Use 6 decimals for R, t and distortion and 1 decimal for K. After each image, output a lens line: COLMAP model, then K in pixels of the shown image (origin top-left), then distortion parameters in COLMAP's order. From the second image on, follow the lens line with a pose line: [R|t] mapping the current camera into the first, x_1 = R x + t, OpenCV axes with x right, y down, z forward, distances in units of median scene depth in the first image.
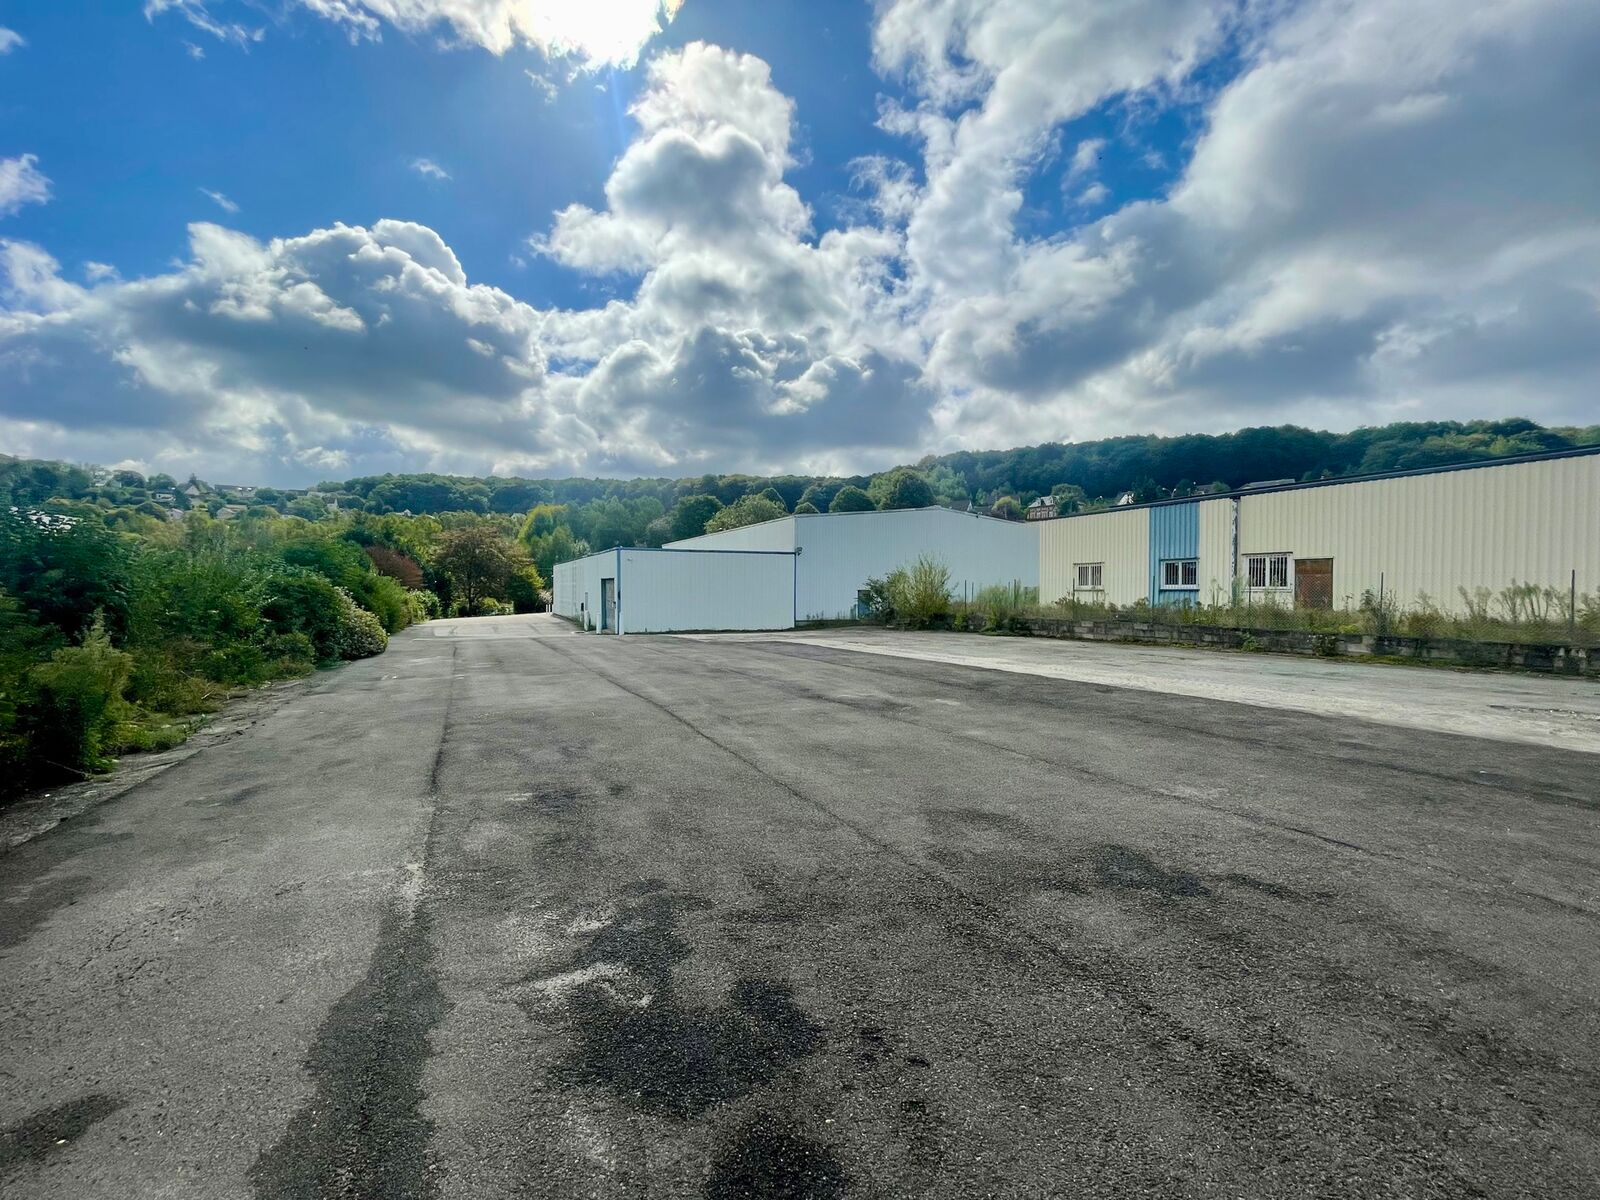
lens RADIAL K [[642.0, 0, 800.0], [0, 642.0, 600.0], [0, 0, 1]] dist [-0.002878, -0.000770]
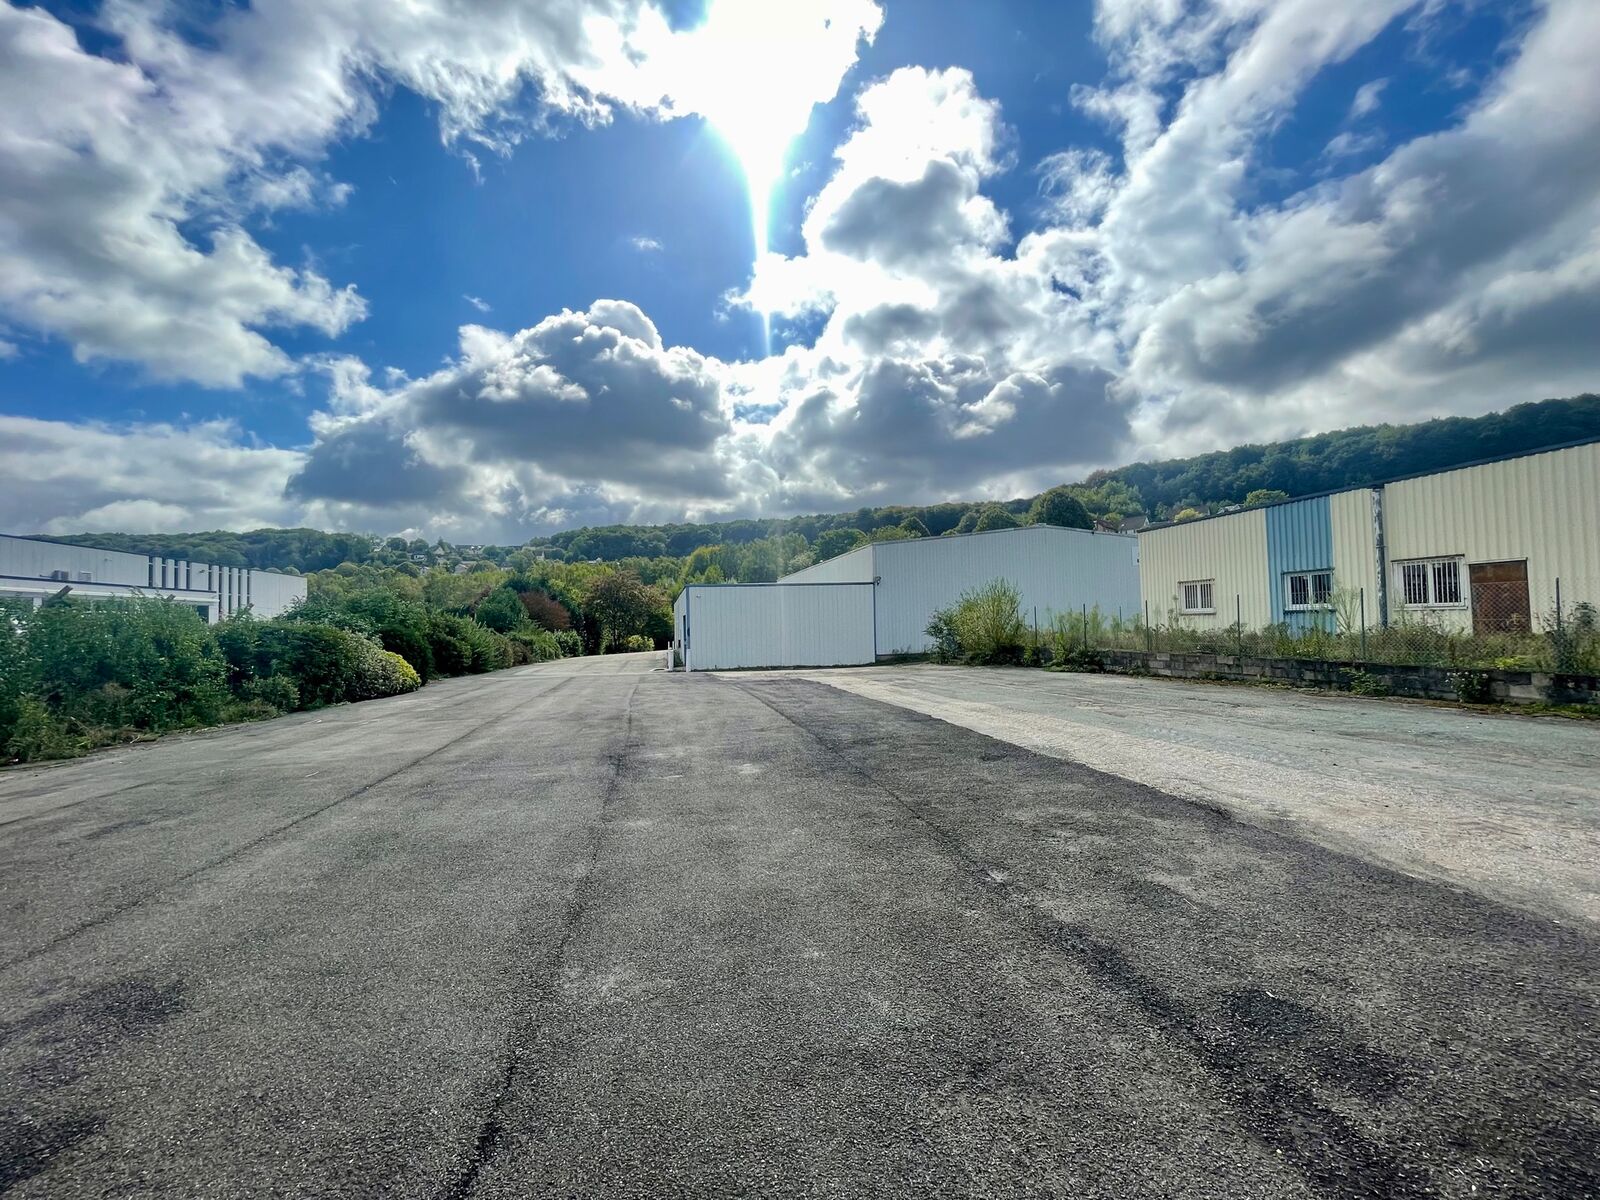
lens RADIAL K [[642.0, 0, 800.0], [0, 642.0, 600.0], [0, 0, 1]] dist [-0.002878, -0.000770]
pose [[0.967369, -0.034343, -0.251034, 0.166131], [0.021774, 0.998374, -0.052675, -0.001144], [0.252435, 0.045490, 0.966544, 0.085254]]
